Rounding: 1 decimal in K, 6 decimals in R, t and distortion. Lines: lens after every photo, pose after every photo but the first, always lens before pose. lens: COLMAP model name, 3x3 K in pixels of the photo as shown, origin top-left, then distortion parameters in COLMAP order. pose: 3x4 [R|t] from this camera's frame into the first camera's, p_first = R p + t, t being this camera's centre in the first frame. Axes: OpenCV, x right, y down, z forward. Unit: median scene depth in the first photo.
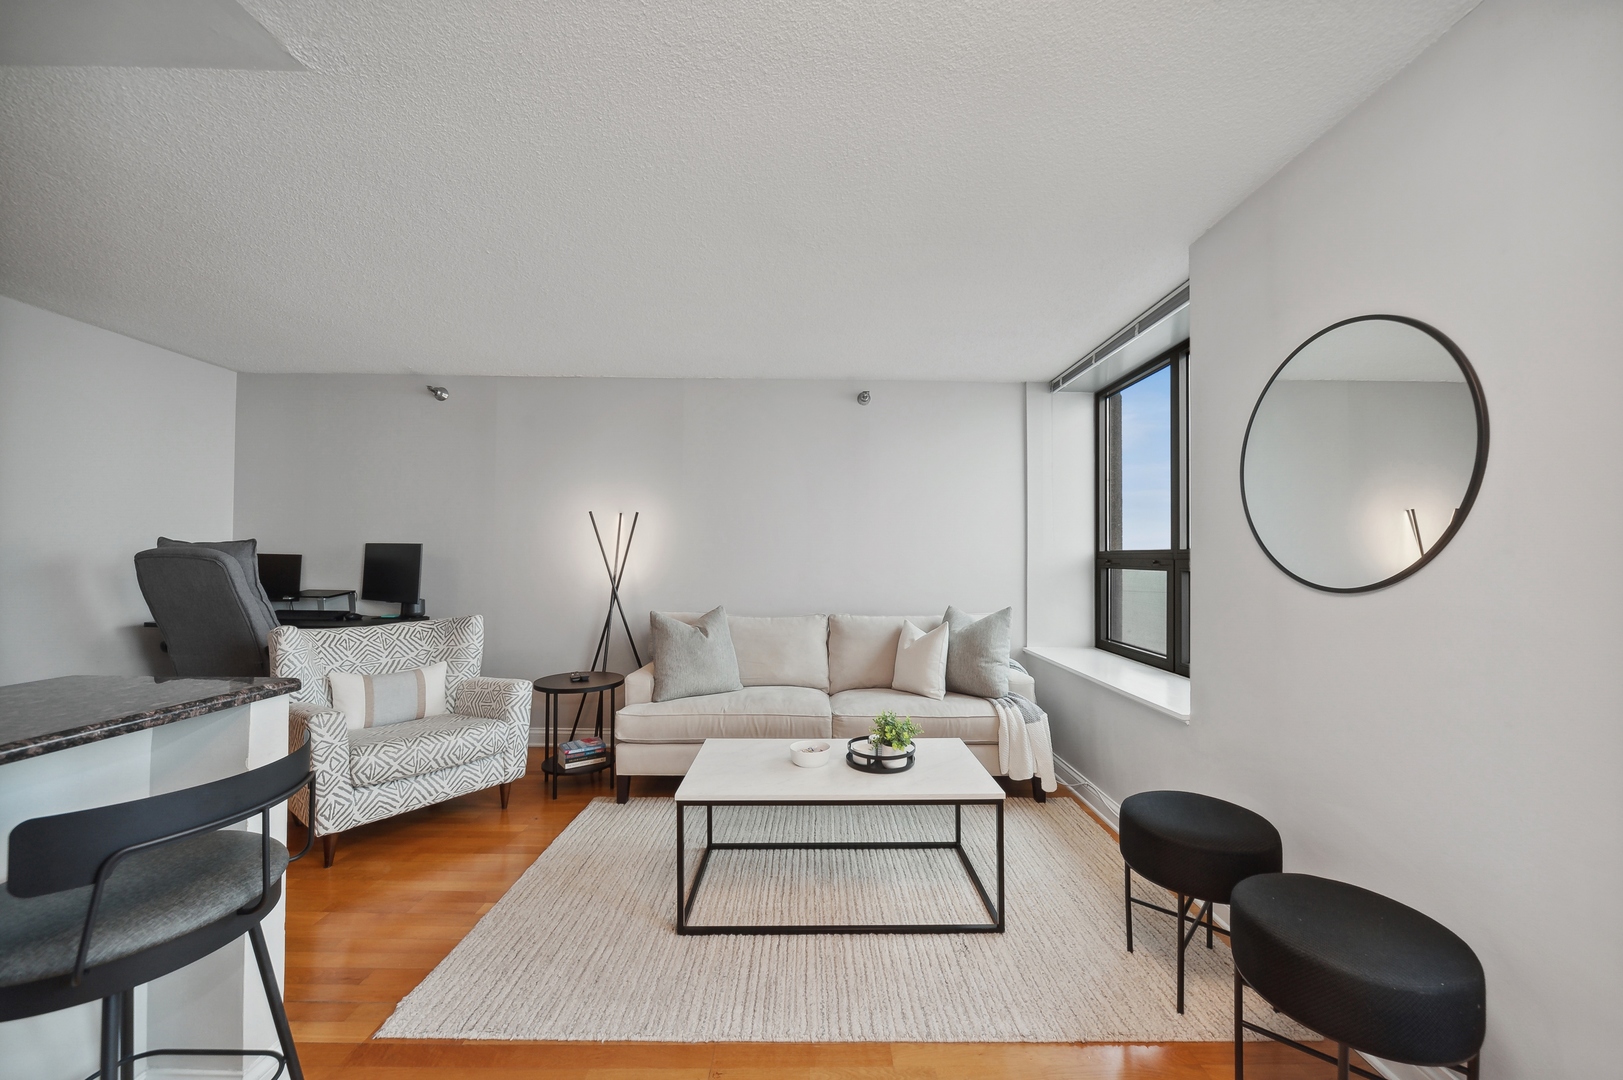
lens RADIAL K [[605.6, 0, 818.9], [0, 605.6, 553.5], [0, 0, 1]] dist [-0.004992, -0.000015]
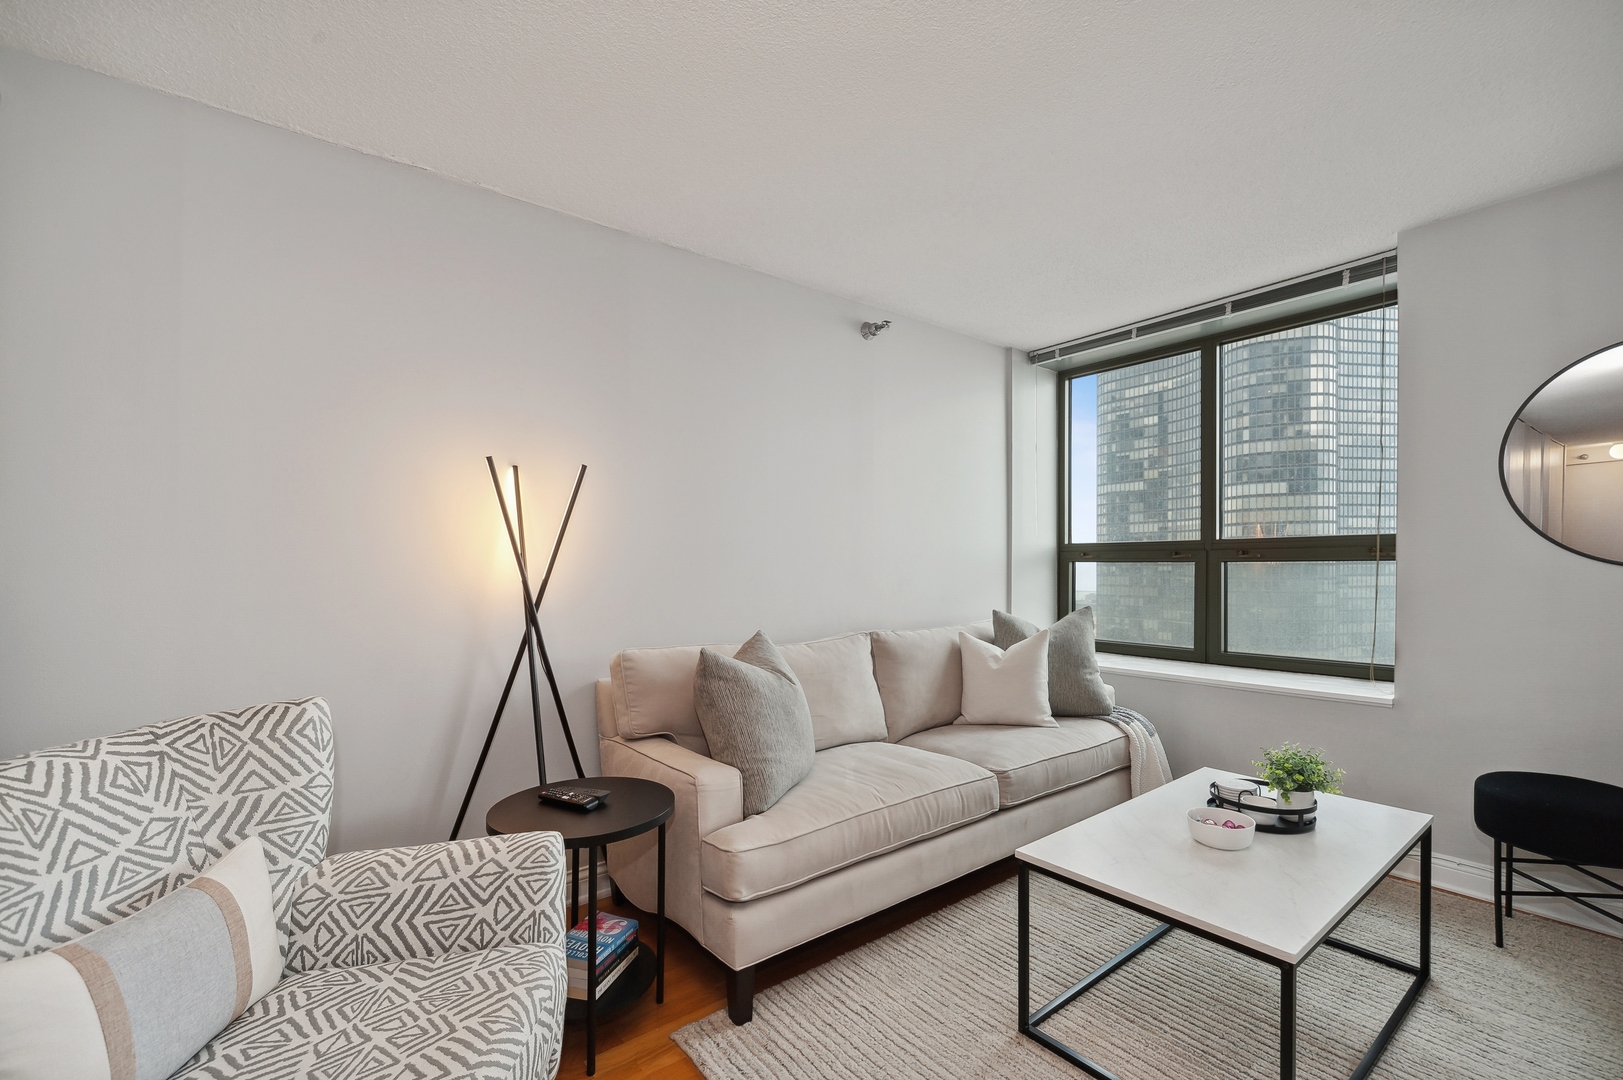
lens RADIAL K [[700.6, 0, 821.2], [0, 700.6, 570.3], [0, 0, 1]] dist [-0.000743, -0.000770]
pose [[0.789469, -0.018873, 0.613501, -0.665213], [0.007111, 0.999741, 0.021604, 0.014906], [-0.613750, -0.012693, 0.789399, 0.513129]]
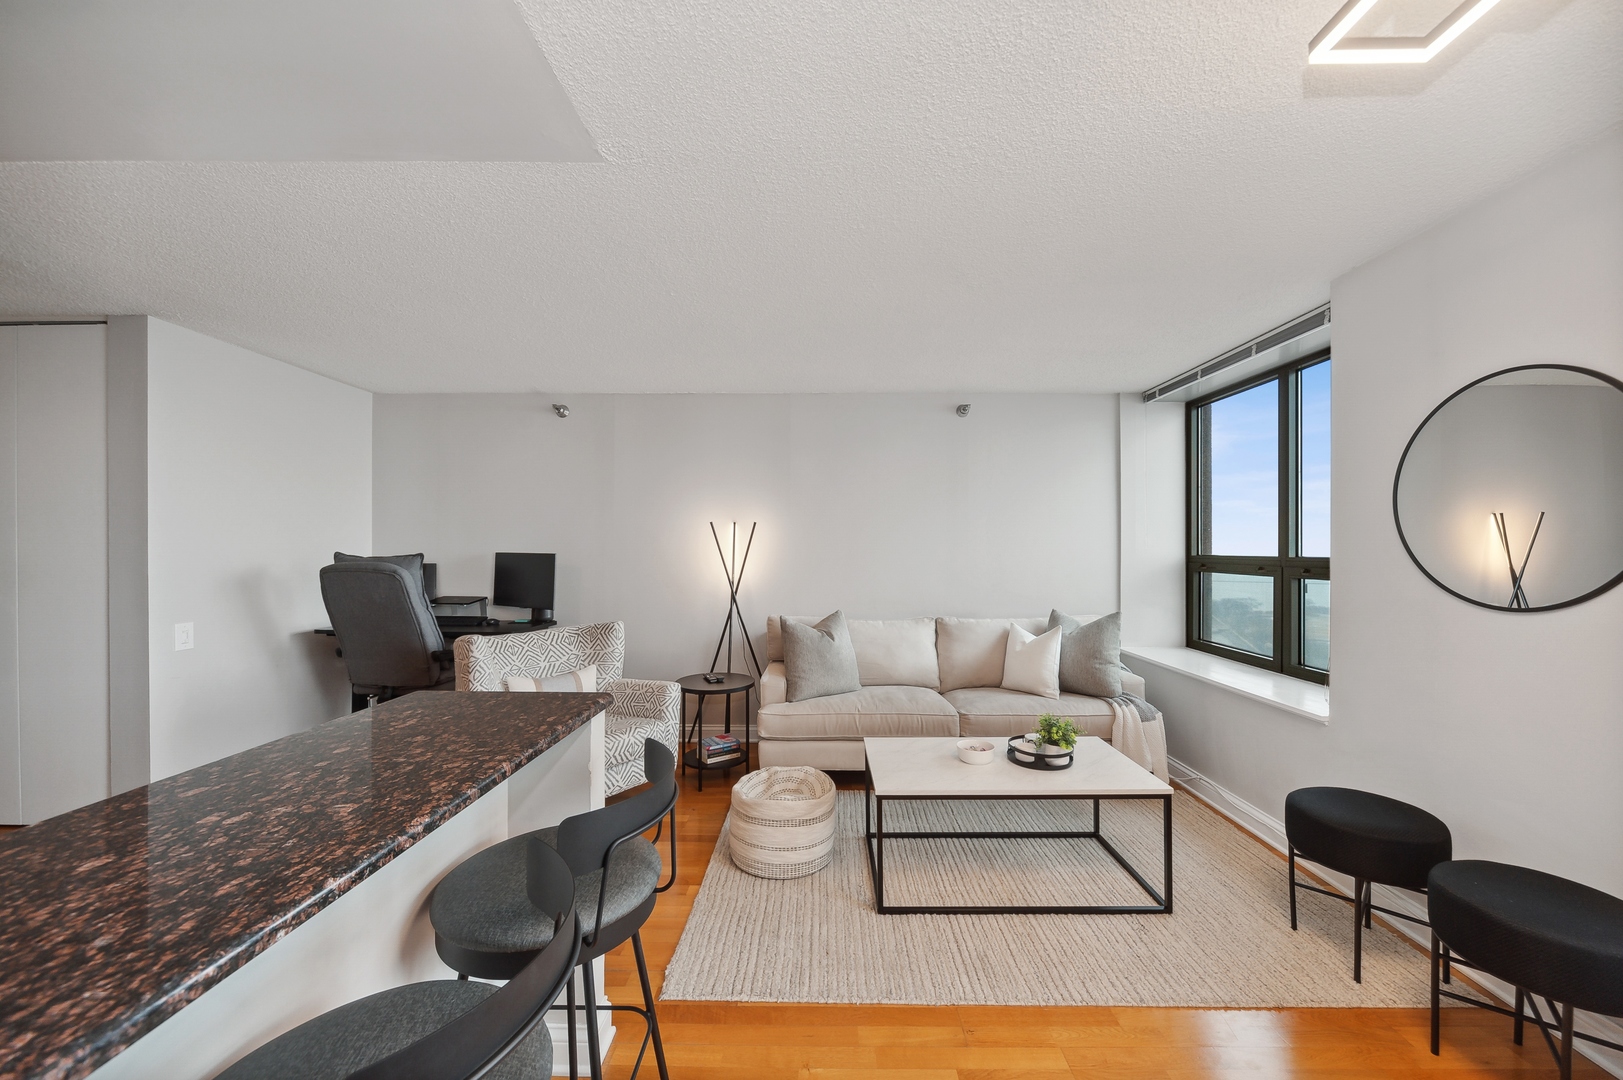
lens RADIAL K [[605.6, 0, 815.1], [0, 605.6, 553.0], [0, 0, 1]] dist [-0.004992, -0.000015]
pose [[0.999732, -0.007183, -0.022011, -0.219105], [0.007523, 0.999853, 0.015404, -0.038196], [0.021897, -0.015566, 0.999639, -0.076067]]
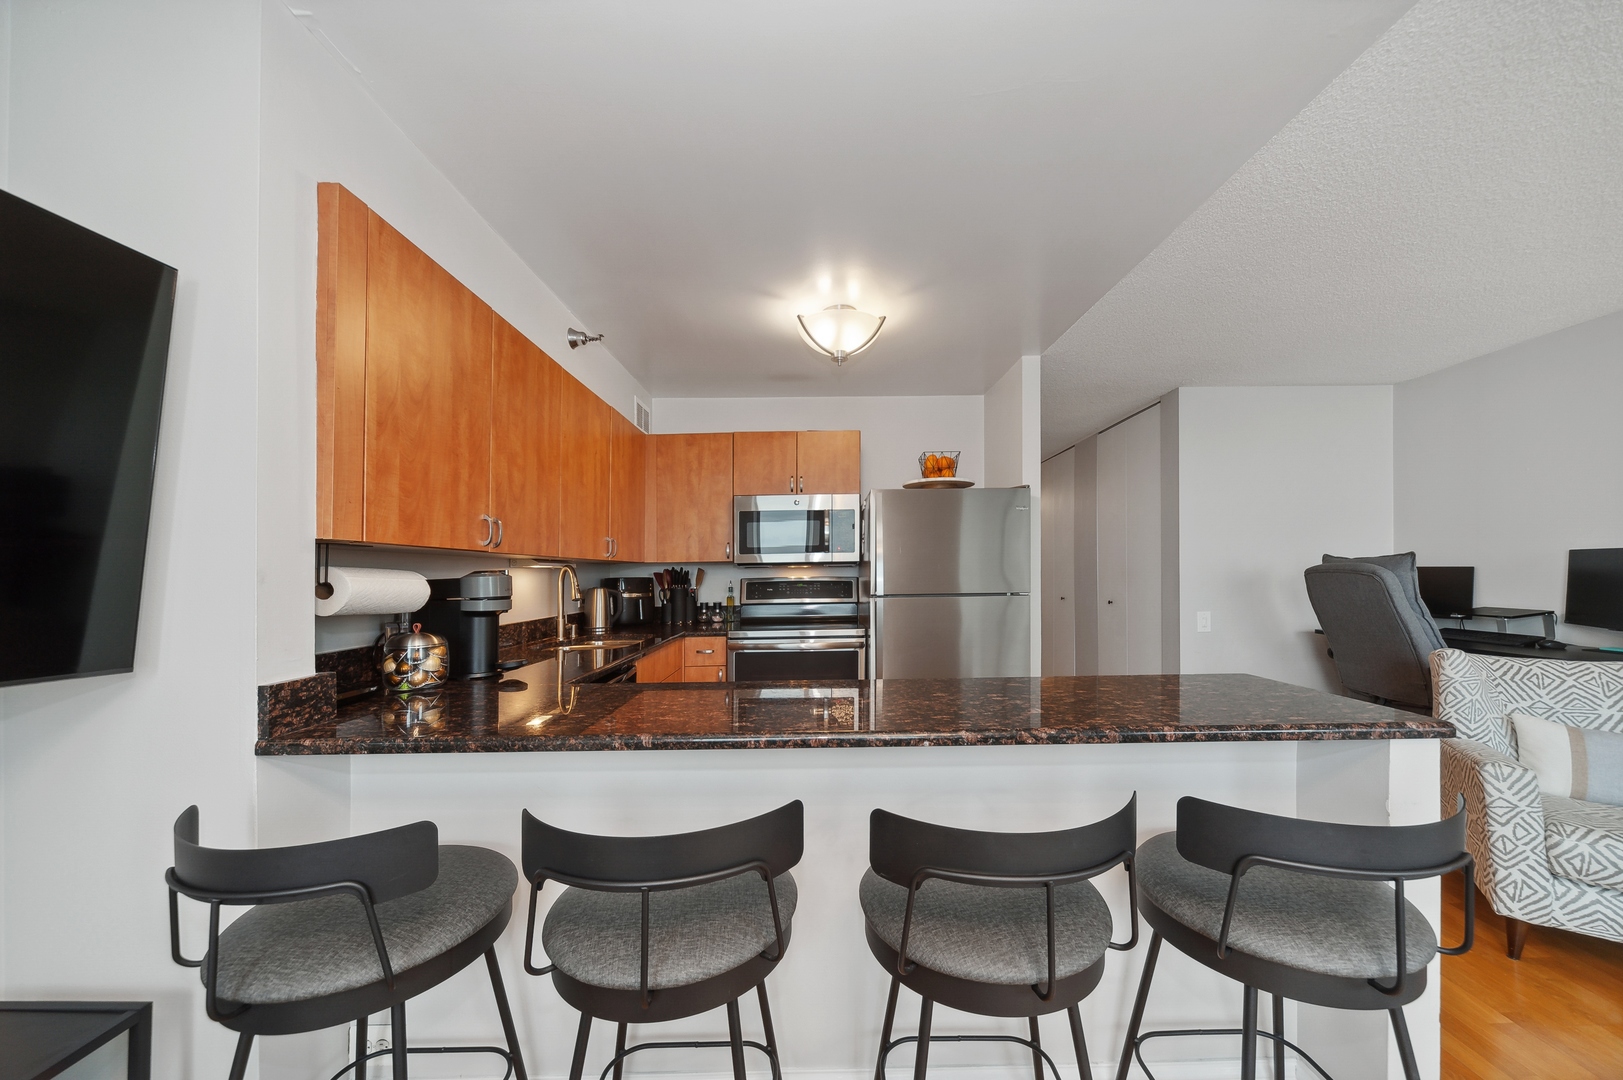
lens RADIAL K [[565.4, 0, 829.3], [0, 565.4, 575.7], [0, 0, 1]] dist [-0.000347, -0.000465]
pose [[0.002136, -0.006501, -0.999977, -0.051807], [0.022624, 0.999723, -0.006451, -0.002261], [0.999742, -0.022610, 0.002283, 0.082051]]
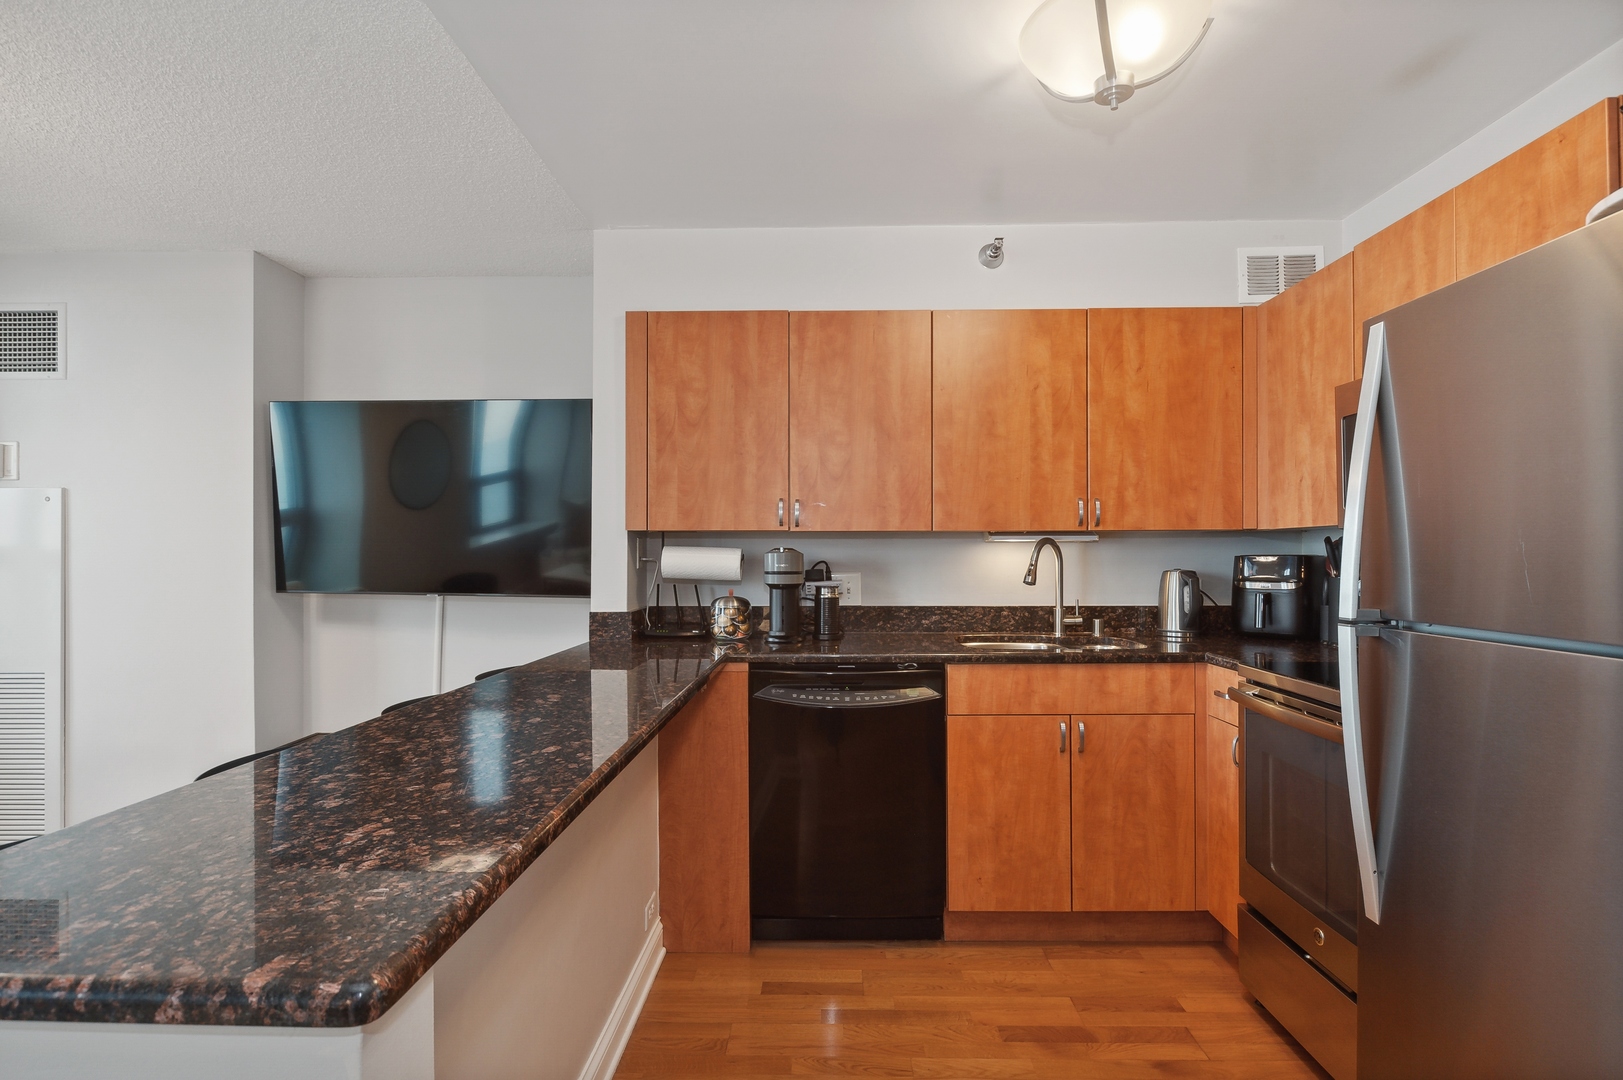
lens RADIAL K [[816.5, 0, 817.7], [0, 816.5, 558.8], [0, 0, 1]] dist [-0.004851, -0.000688]
pose [[-0.999397, -0.007371, 0.033938, -0.737393], [-0.007392, 0.999973, -0.000490, -0.007049], [-0.033933, -0.000741, -0.999424, 0.697973]]
